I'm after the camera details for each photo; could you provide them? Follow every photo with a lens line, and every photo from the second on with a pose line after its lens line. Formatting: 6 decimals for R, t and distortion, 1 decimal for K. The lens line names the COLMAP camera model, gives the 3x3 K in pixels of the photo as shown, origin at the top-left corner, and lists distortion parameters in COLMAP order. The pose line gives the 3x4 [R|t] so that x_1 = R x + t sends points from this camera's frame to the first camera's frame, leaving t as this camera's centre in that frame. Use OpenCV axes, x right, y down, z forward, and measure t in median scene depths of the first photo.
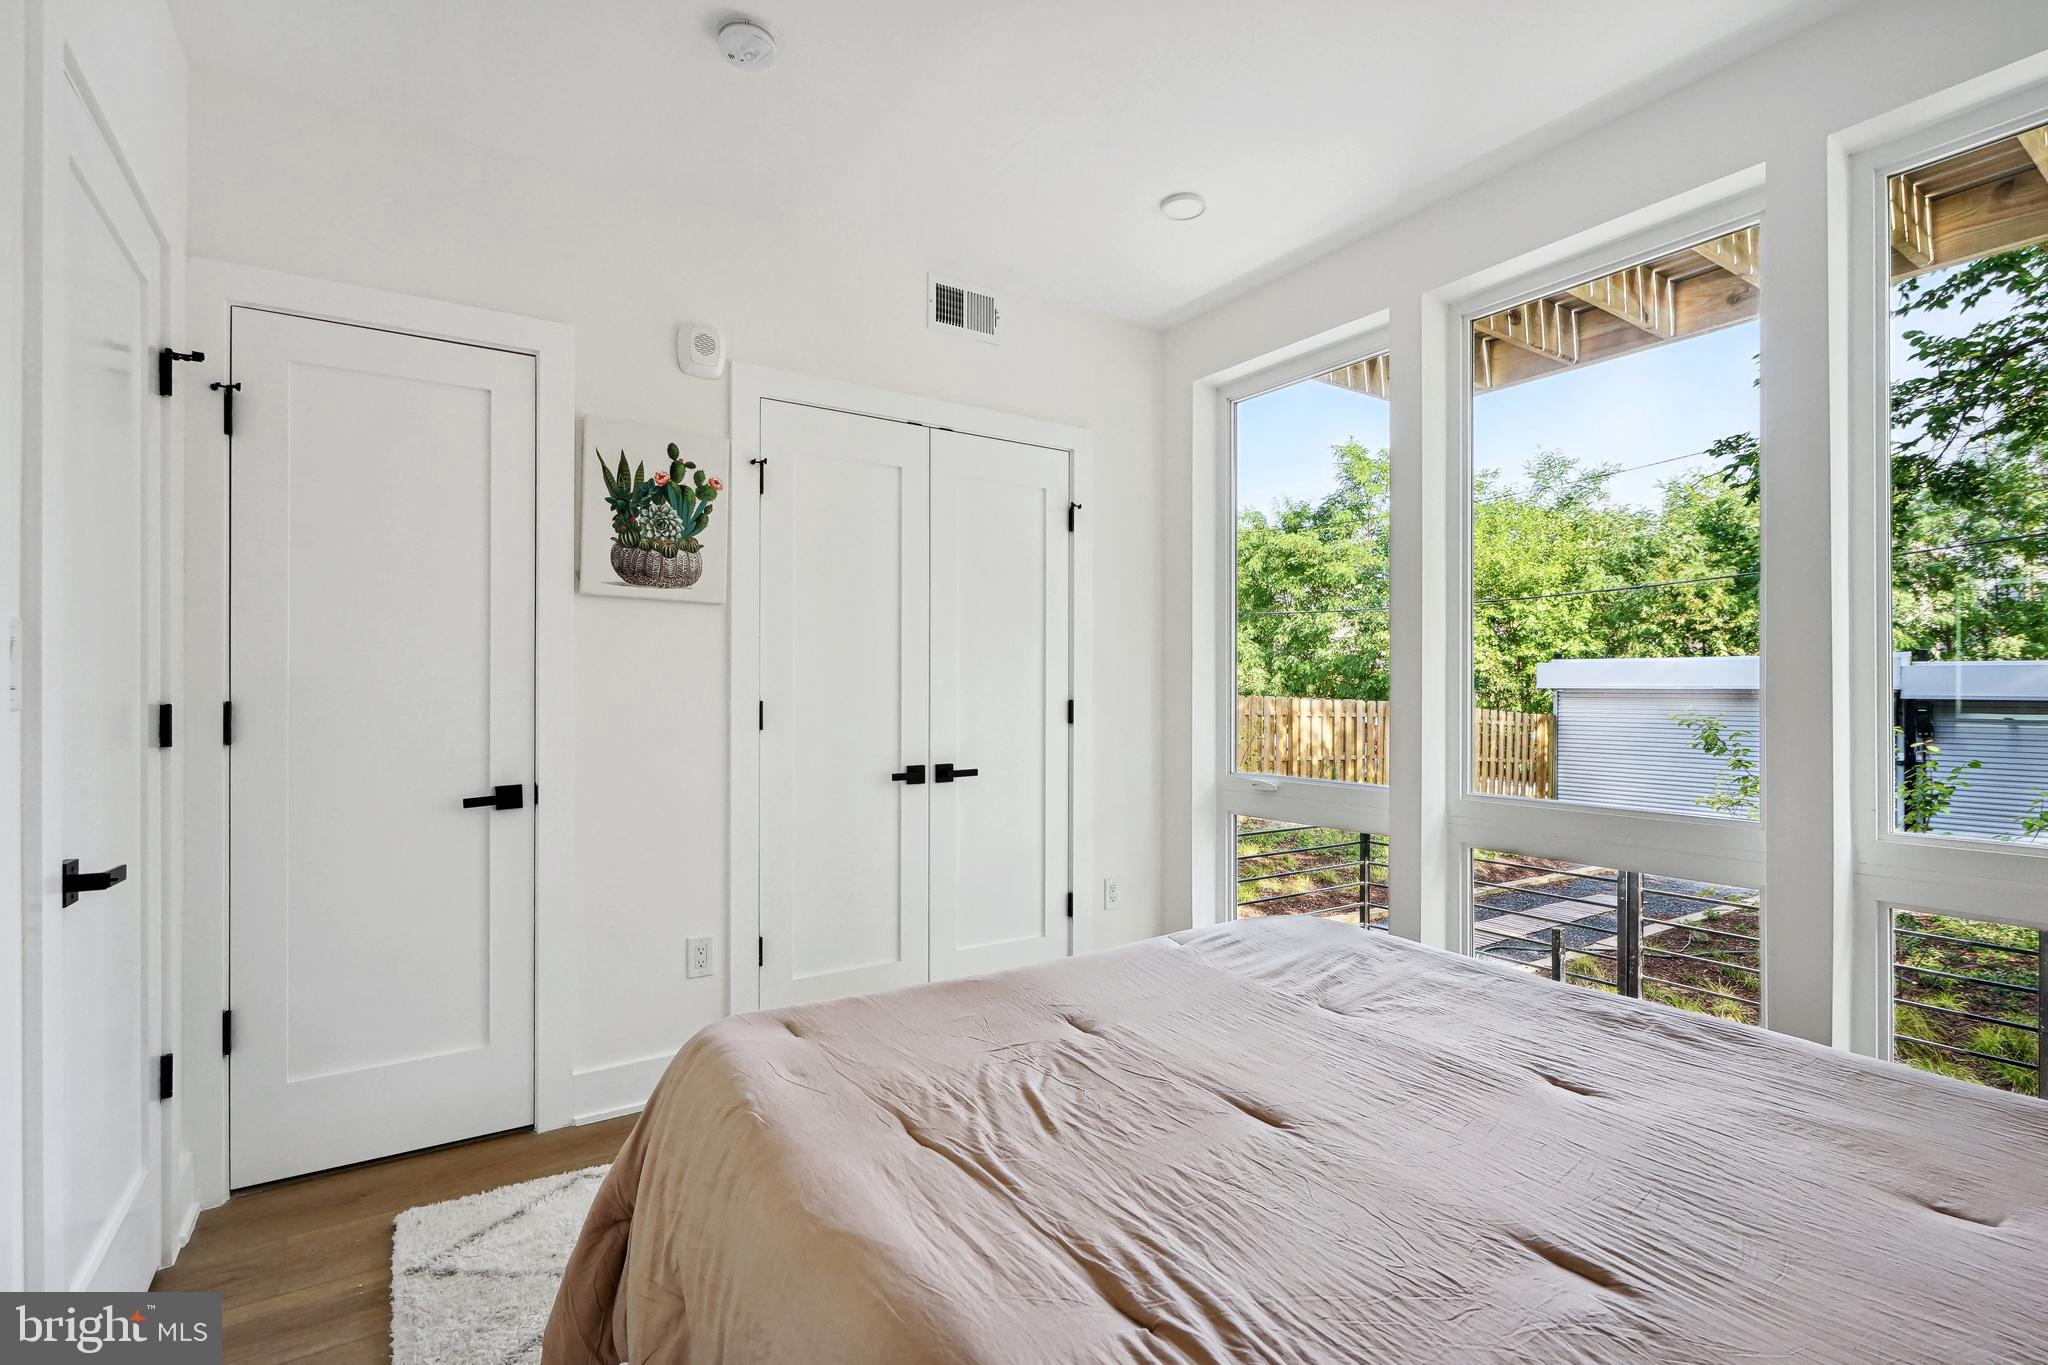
lens RADIAL K [[949.4, 0, 1024.0], [0, 949.4, 682.5], [0, 0, 1]] dist [0.001880, 0.000365]
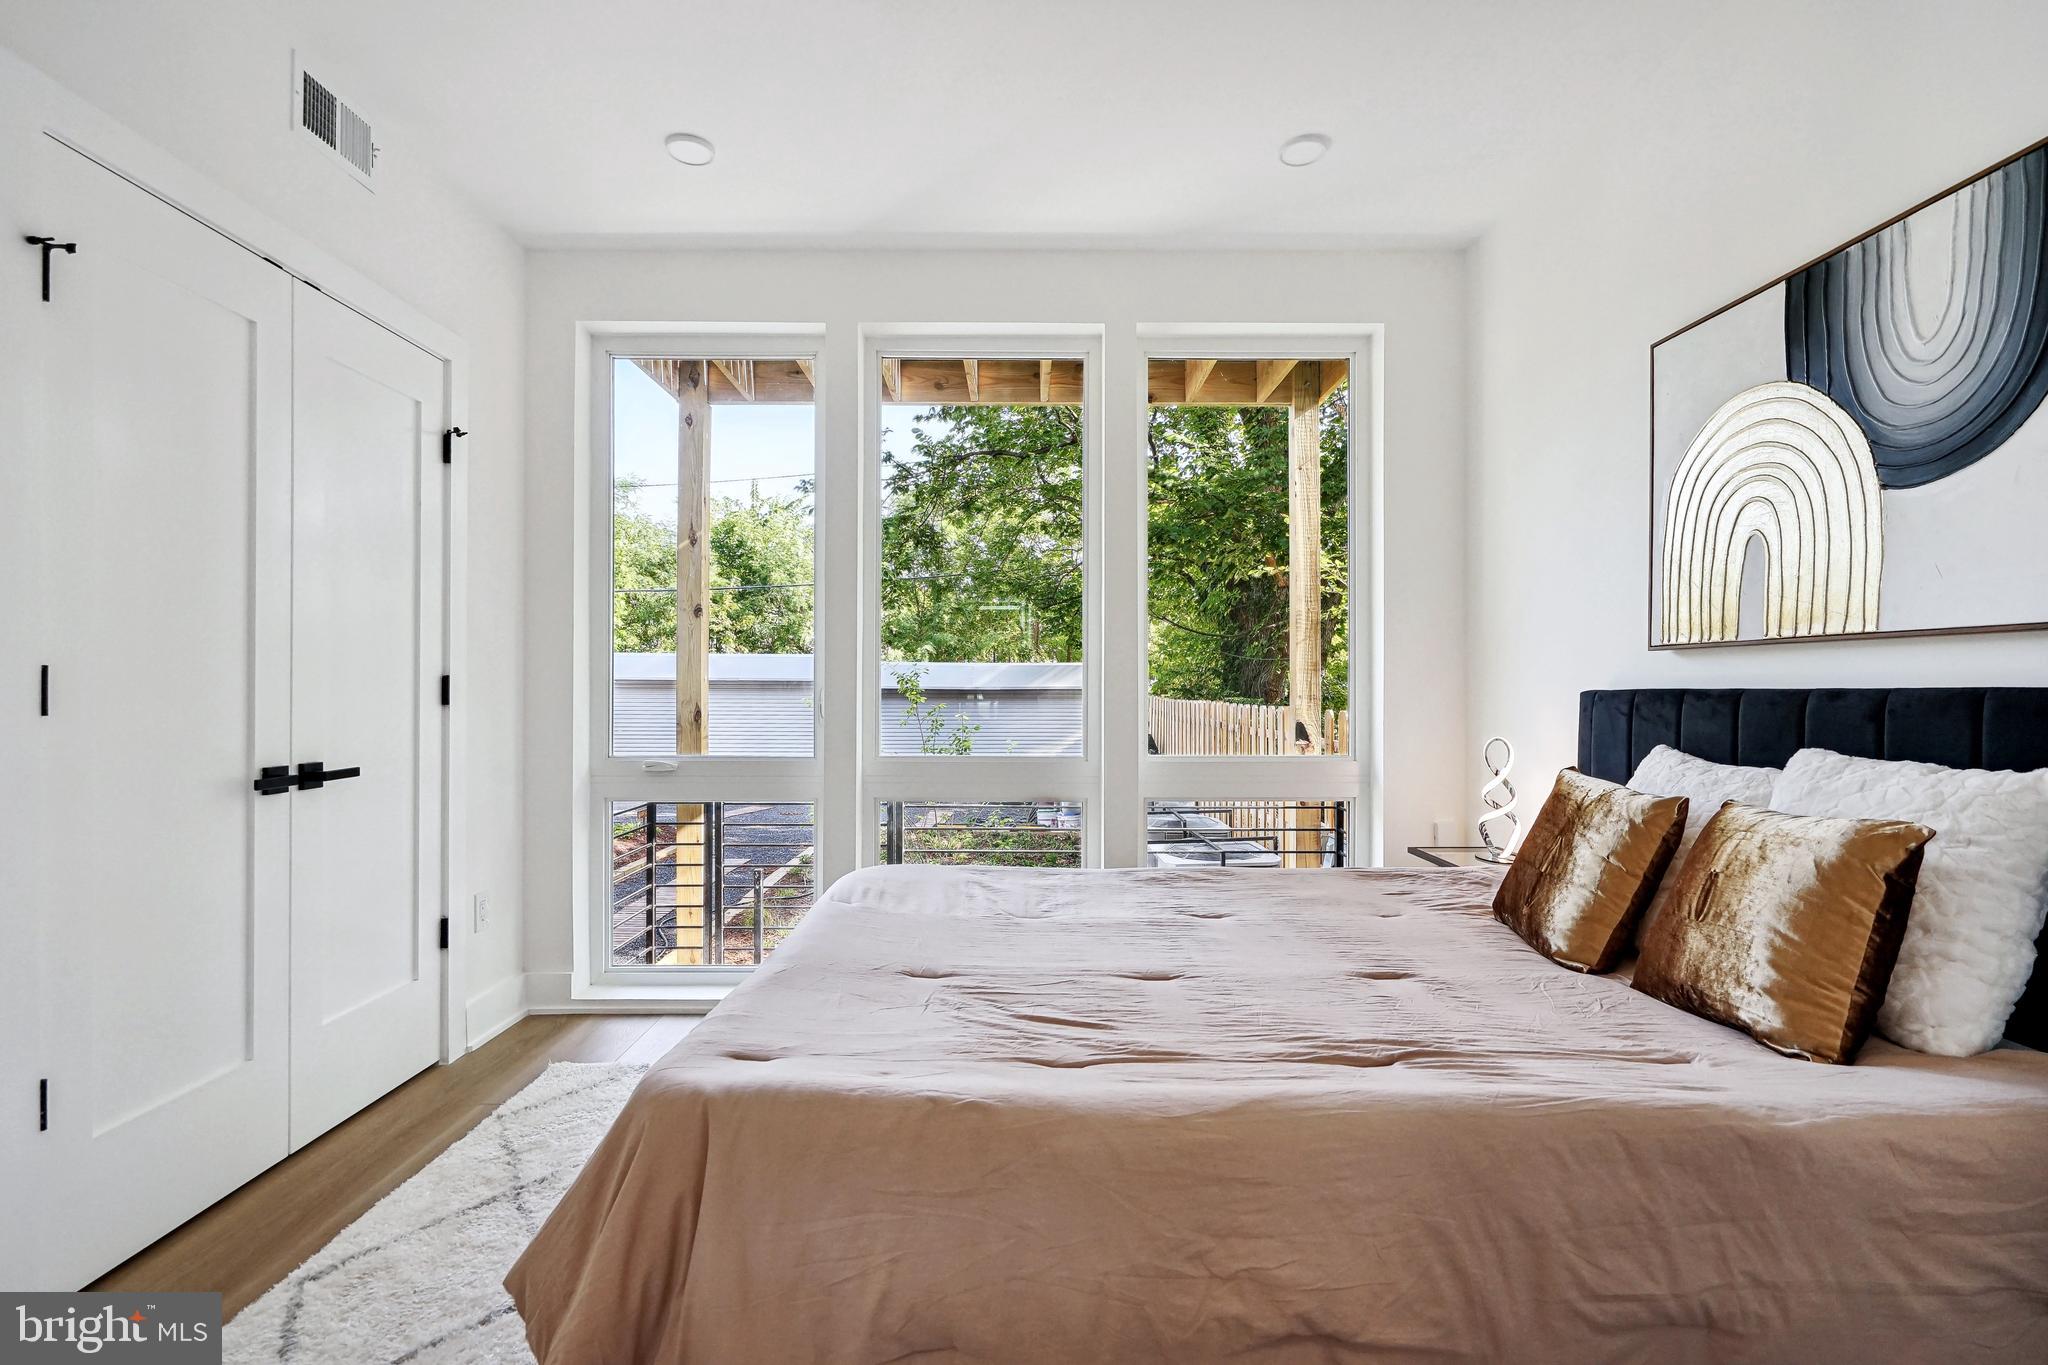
lens RADIAL K [[949.4, 0, 1024.0], [0, 949.4, 682.5], [0, 0, 1]] dist [0.001880, 0.000365]
pose [[0.550468, 0.004043, 0.834847, -0.378482], [-0.010131, 0.999947, 0.001837, 0.019648], [-0.834795, -0.009469, 0.550479, 0.172836]]
